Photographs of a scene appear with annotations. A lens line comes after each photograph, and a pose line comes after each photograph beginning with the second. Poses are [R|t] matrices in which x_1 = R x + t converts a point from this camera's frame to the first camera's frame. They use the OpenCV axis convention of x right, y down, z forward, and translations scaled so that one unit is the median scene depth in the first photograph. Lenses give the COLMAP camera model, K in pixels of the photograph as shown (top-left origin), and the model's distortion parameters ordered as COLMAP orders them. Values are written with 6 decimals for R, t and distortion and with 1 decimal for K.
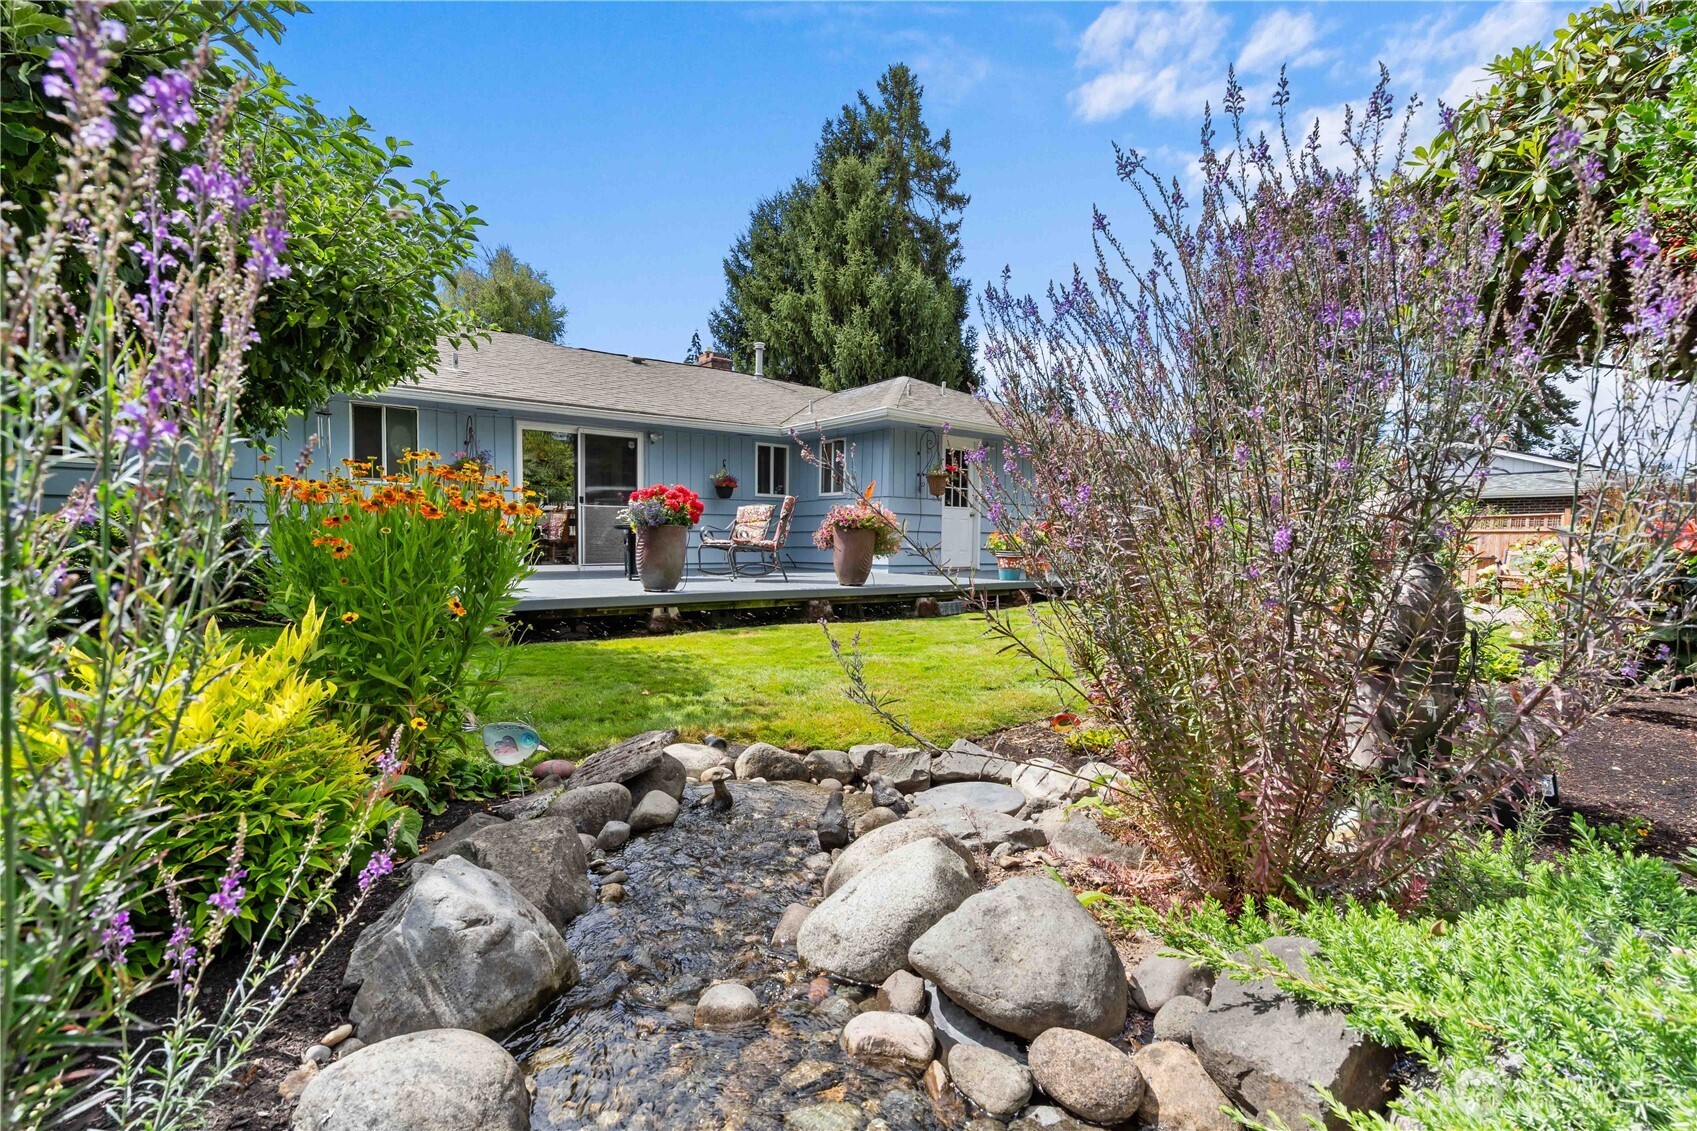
lens RADIAL K [[771.5, 0, 846.0], [0, 771.5, 572.7], [0, 0, 1]] dist [-0.009694, 0.003991]
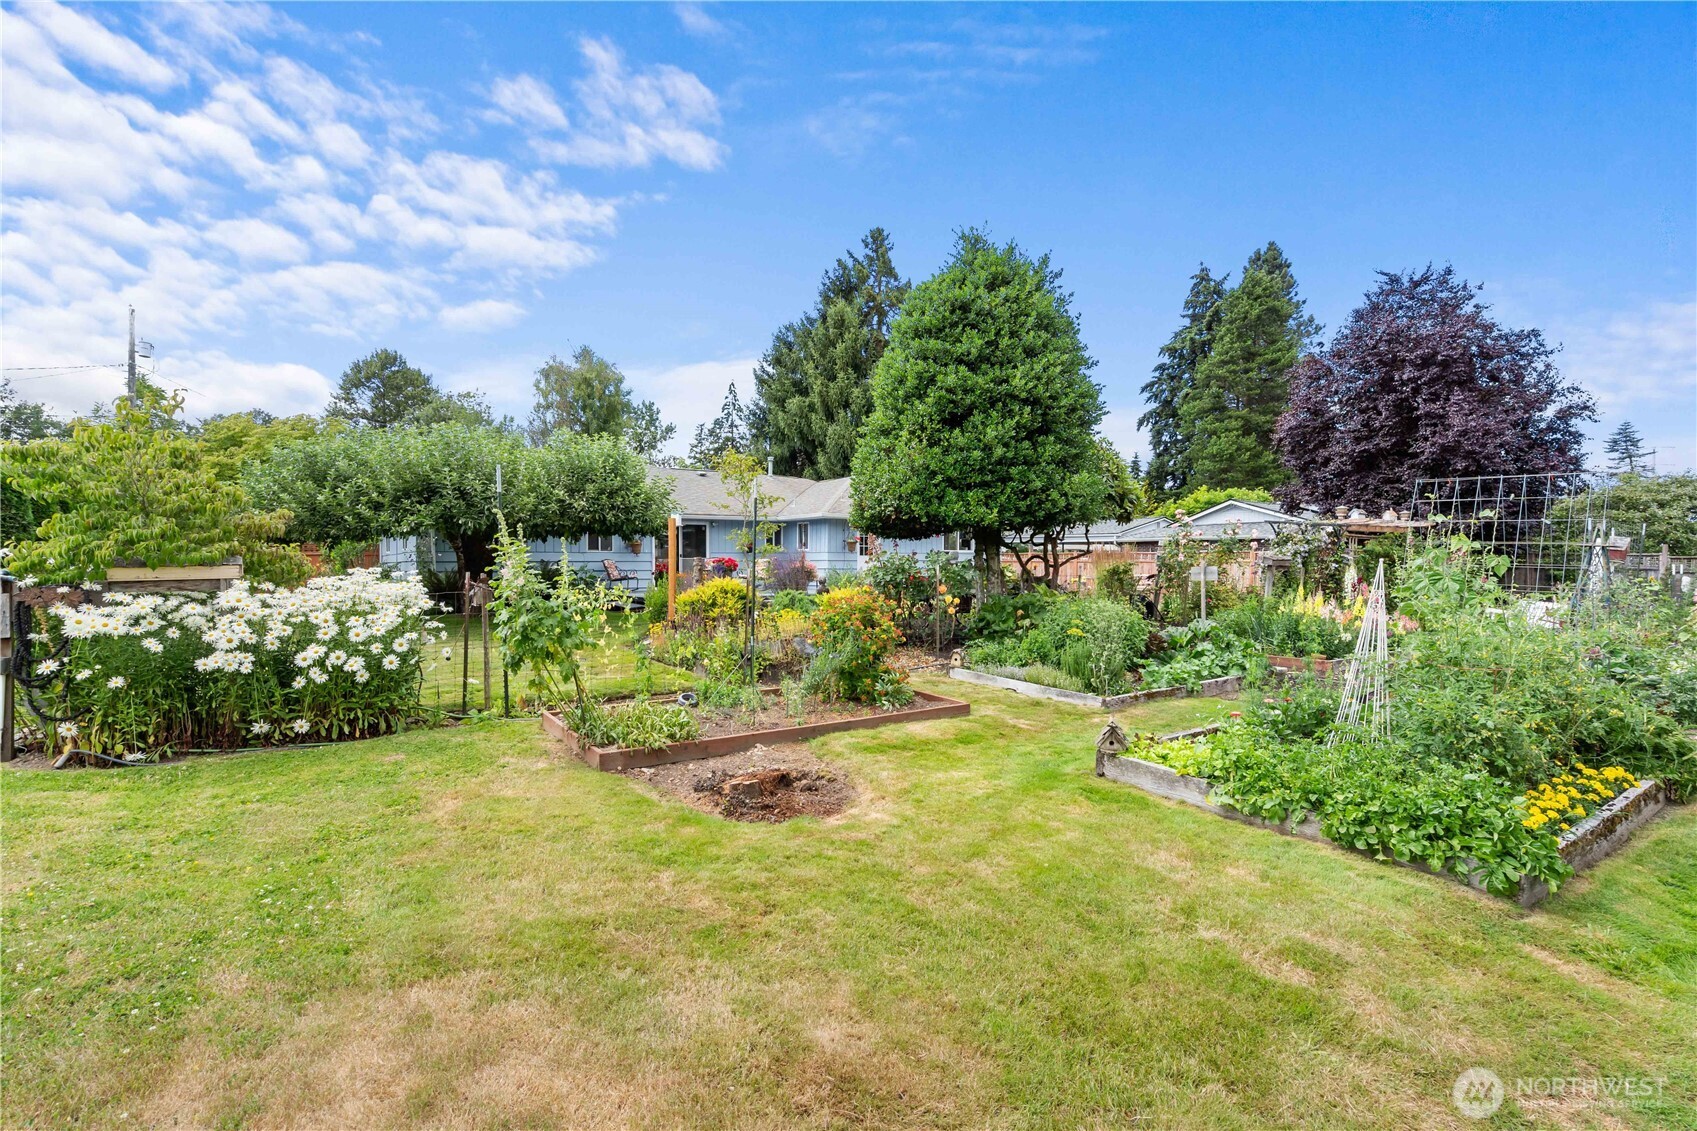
lens RADIAL K [[771.5, 0, 837.2], [0, 771.5, 568.3], [0, 0, 1]] dist [-0.009694, 0.003991]
pose [[0.998235, -0.007913, -0.058852, 0.078203], [0.006059, 0.999482, -0.031612, 0.003052], [0.059072, 0.031200, 0.997766, -0.403406]]
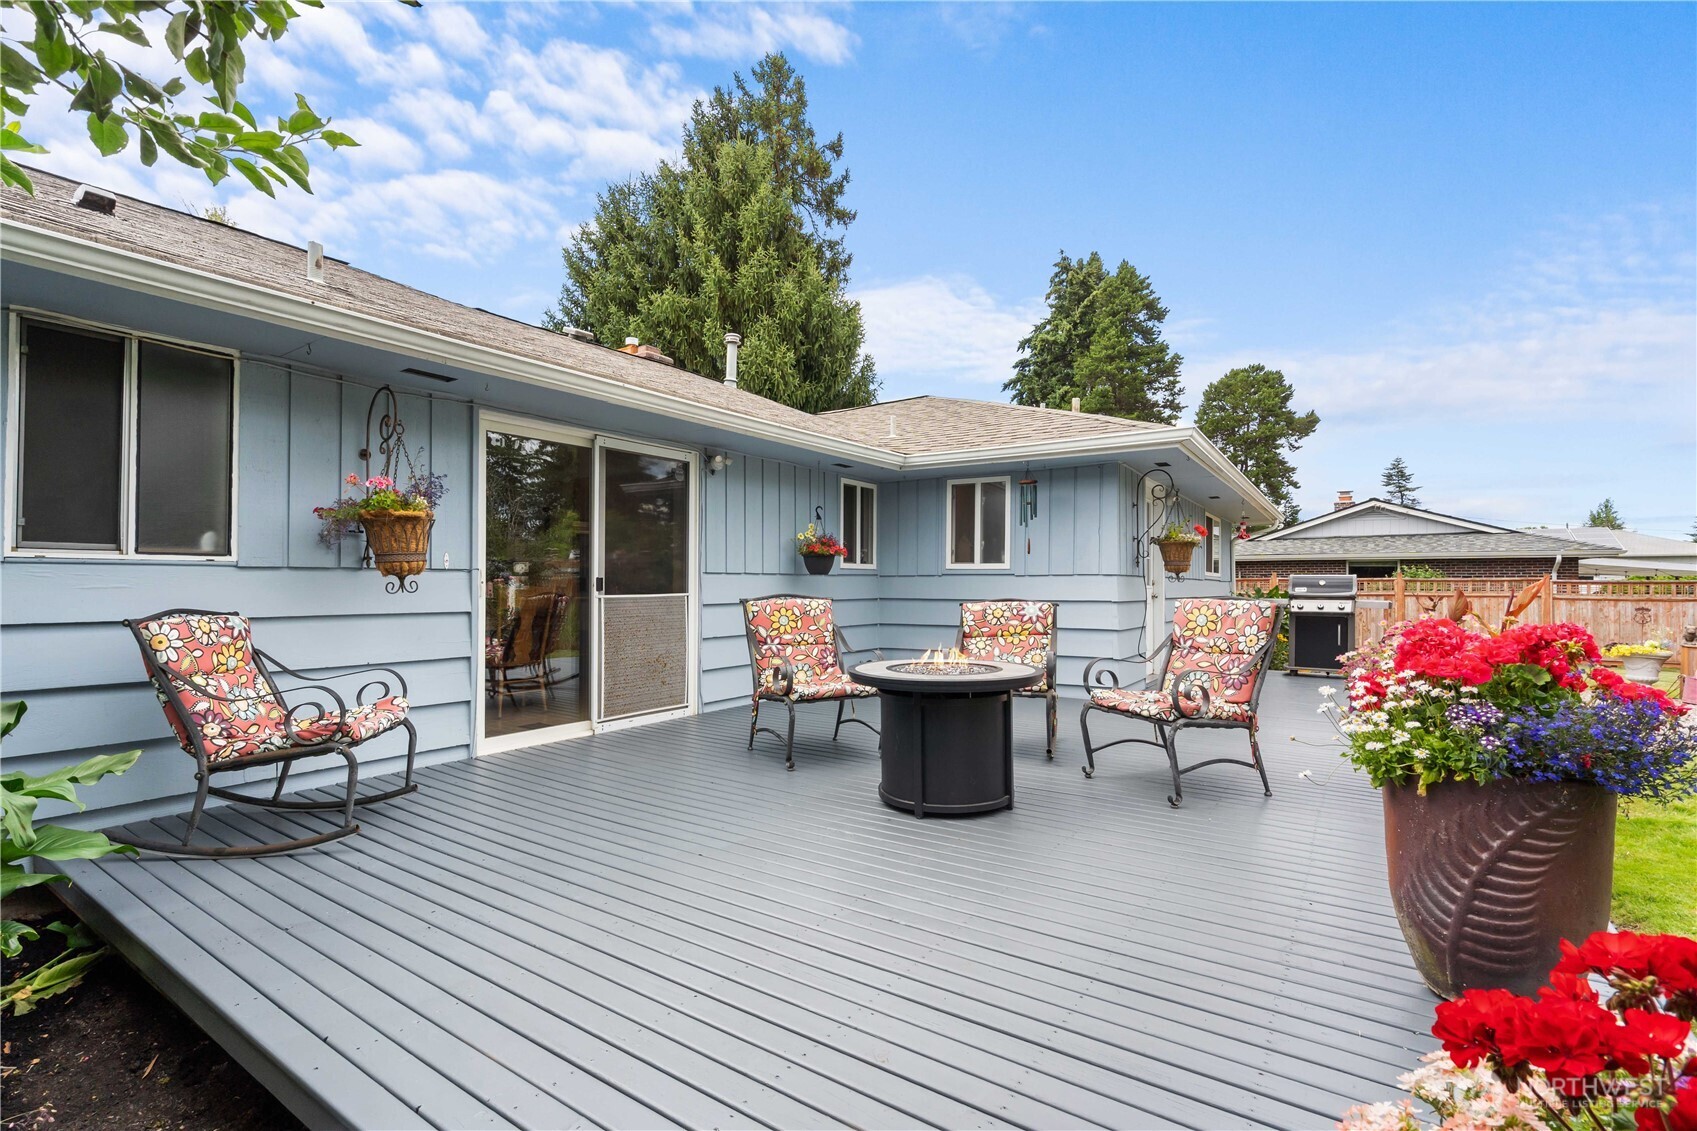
lens RADIAL K [[771.5, 0, 838.0], [0, 771.5, 574.1], [0, 0, 1]] dist [-0.009694, 0.003991]
pose [[0.956439, -0.001060, 0.291930, -0.127051], [0.016134, 0.998657, -0.049235, -0.027899], [-0.291485, 0.051800, 0.955172, 0.185671]]
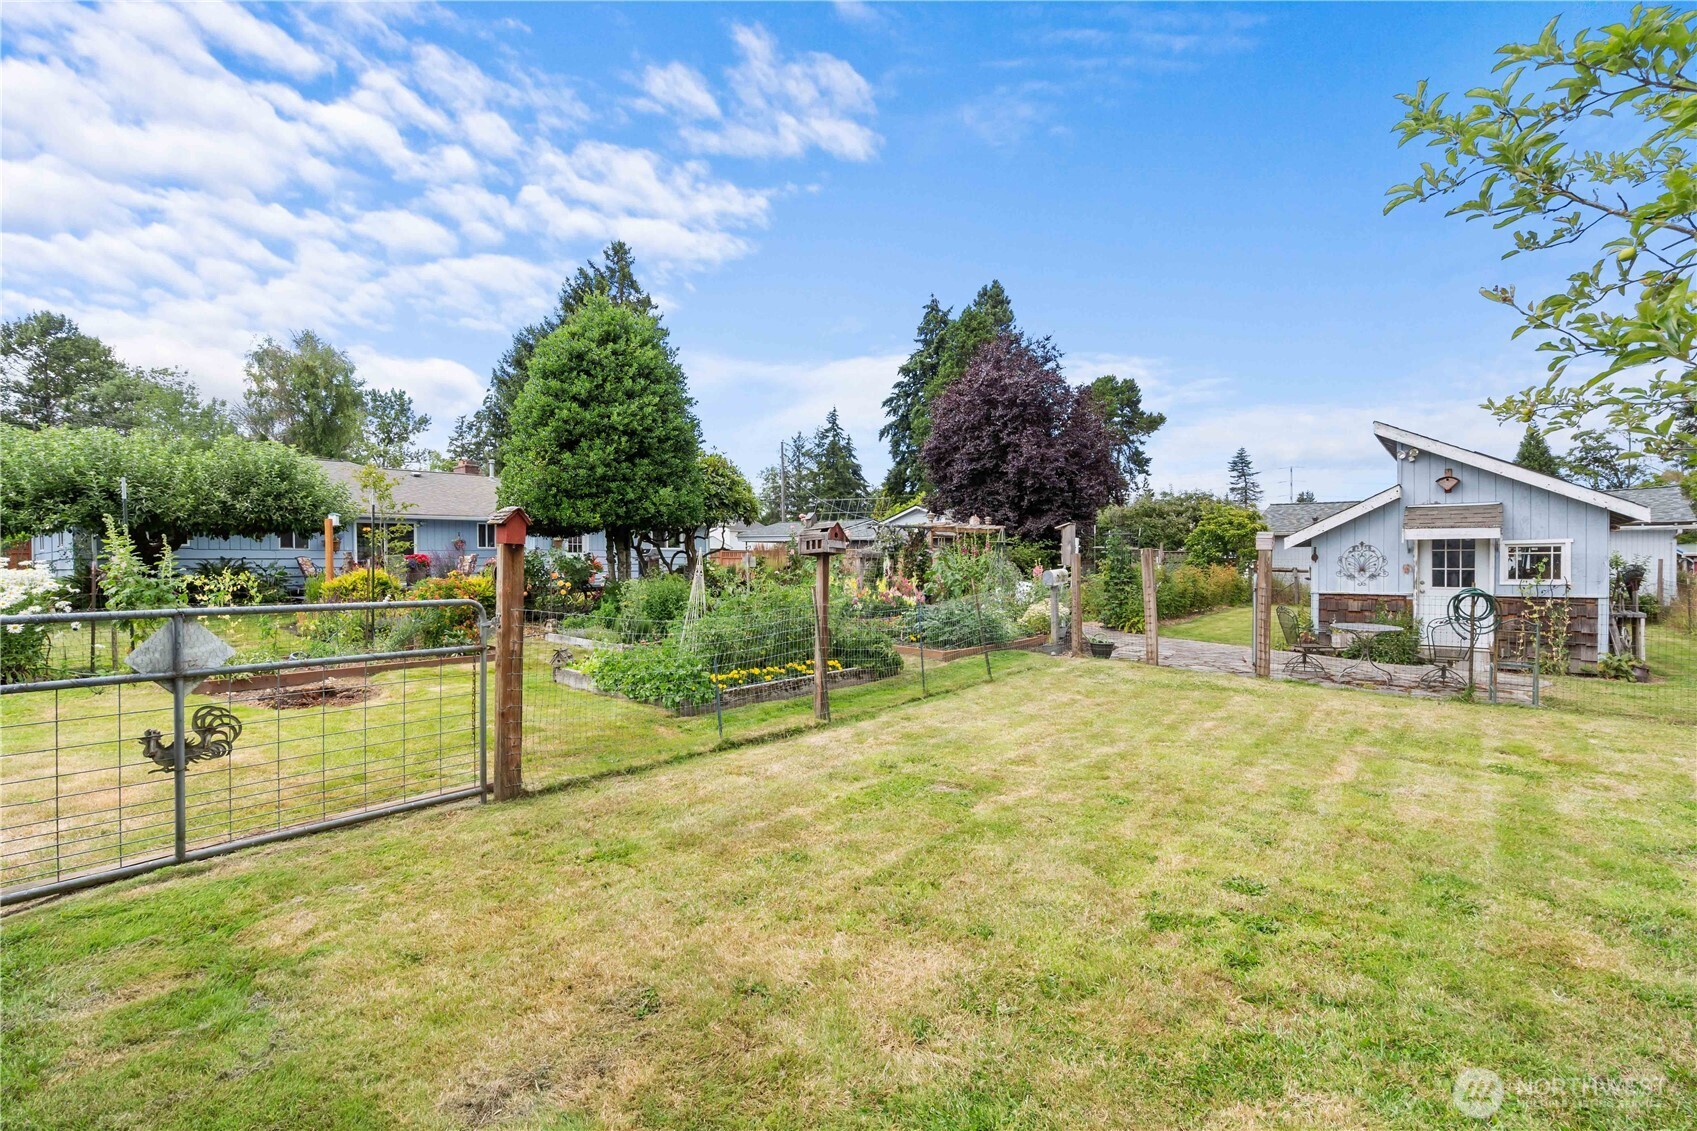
lens RADIAL K [[771.5, 0, 833.1], [0, 771.5, 564.6], [0, 0, 1]] dist [-0.009694, 0.003991]
pose [[0.979062, -0.014882, 0.203017, 0.171492], [0.021867, 0.999242, -0.032205, 0.013177], [-0.202384, 0.035970, 0.978645, -0.524460]]
